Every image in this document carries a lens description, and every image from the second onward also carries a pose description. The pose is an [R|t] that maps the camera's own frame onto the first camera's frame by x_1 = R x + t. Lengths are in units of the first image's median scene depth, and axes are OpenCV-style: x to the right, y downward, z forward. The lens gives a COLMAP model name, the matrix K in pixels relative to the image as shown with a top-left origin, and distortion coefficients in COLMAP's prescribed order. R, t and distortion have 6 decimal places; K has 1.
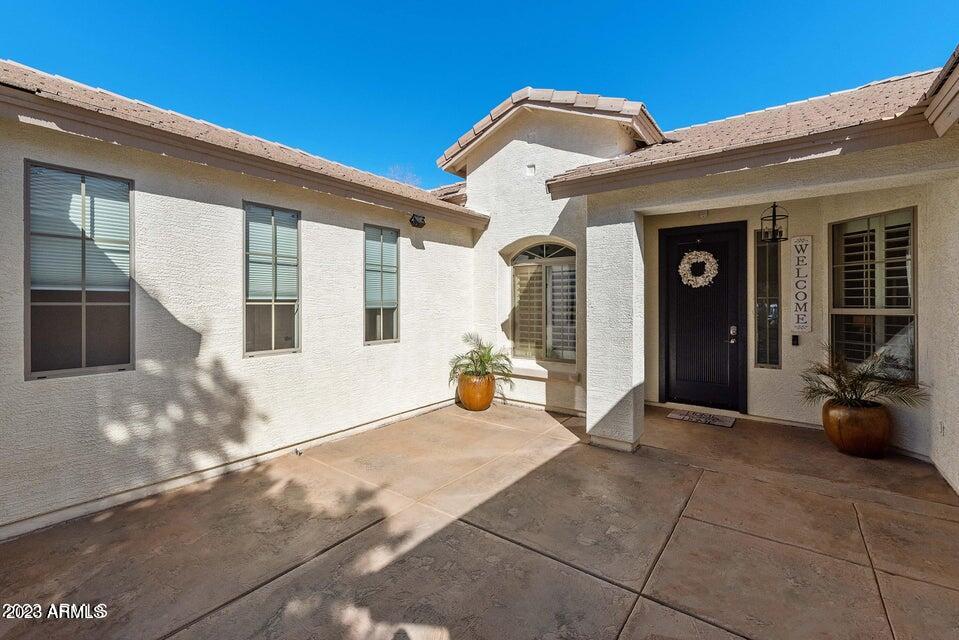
lens RADIAL K [[417.7, 0, 477.7], [0, 417.7, 306.2], [0, 0, 1]] dist [0.004116, -0.000520]
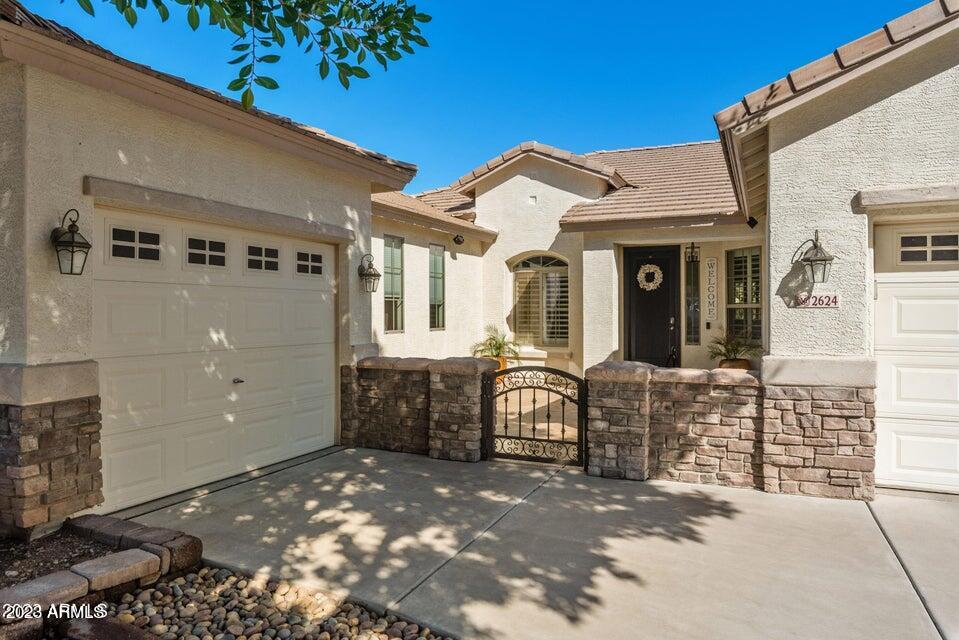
lens RADIAL K [[640.1, 0, 478.9], [0, 640.1, 317.9], [0, 0, 1]] dist [-0.003548, 0.000709]
pose [[0.976002, -0.003167, 0.217739, -0.499215], [0.002627, 0.999993, 0.002771, 0.039581], [-0.217747, -0.002133, 0.976003, -0.967300]]
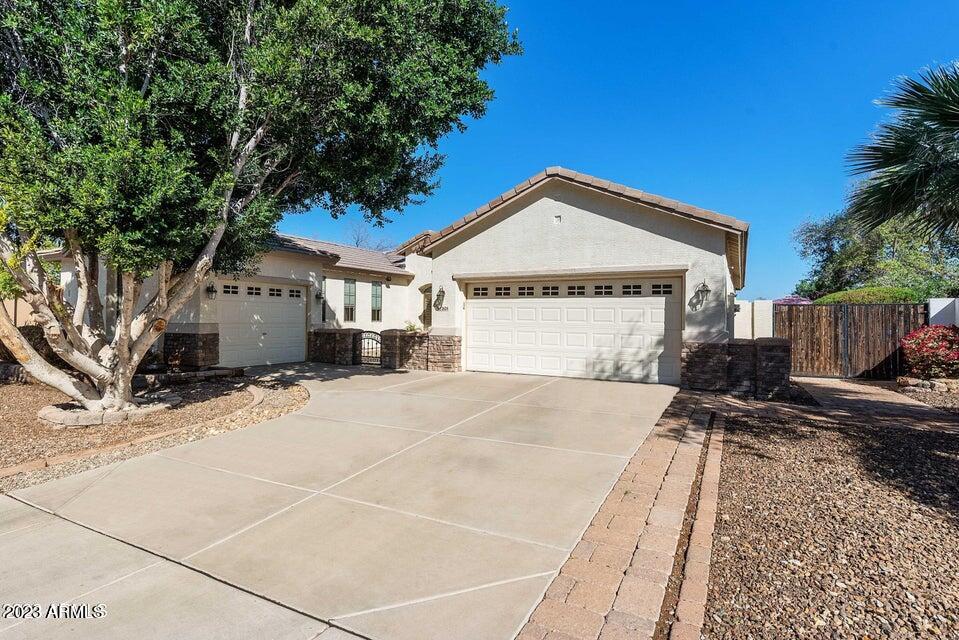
lens RADIAL K [[491.6, 0, 480.1], [0, 491.6, 316.8], [0, 0, 1]] dist [-0.004914, -0.000284]
pose [[0.988419, 0.008283, 0.151522, -0.032801], [-0.007272, 0.999947, -0.007225, 0.068125], [-0.151574, 0.006039, 0.988427, -2.248764]]
